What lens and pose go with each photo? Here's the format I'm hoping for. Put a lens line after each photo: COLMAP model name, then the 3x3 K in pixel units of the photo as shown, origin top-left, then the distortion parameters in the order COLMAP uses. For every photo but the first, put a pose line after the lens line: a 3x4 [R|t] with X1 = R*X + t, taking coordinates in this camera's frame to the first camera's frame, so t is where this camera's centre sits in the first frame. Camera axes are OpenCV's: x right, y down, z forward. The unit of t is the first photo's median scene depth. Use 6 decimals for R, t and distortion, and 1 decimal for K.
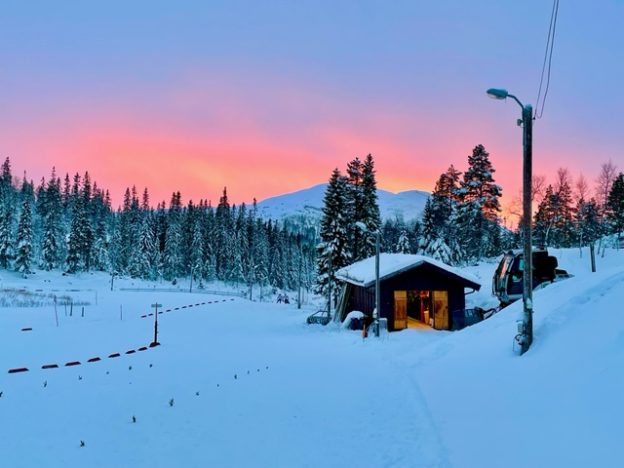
lens RADIAL K [[741.2, 0, 315.5], [0, 741.2, 237.7], [0, 0, 1]] dist [0.063152, 0.000000]
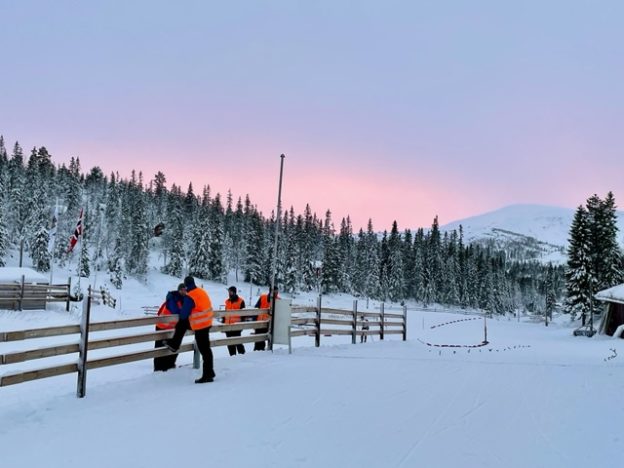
lens RADIAL K [[741.2, 0, 309.4], [0, 741.2, 229.0], [0, 0, 1]] dist [0.063152, 0.000000]
pose [[0.968058, -0.015461, -0.250248, -0.055524], [0.004469, 0.999002, -0.044430, -0.003725], [0.250685, 0.041893, 0.967162, -0.145582]]
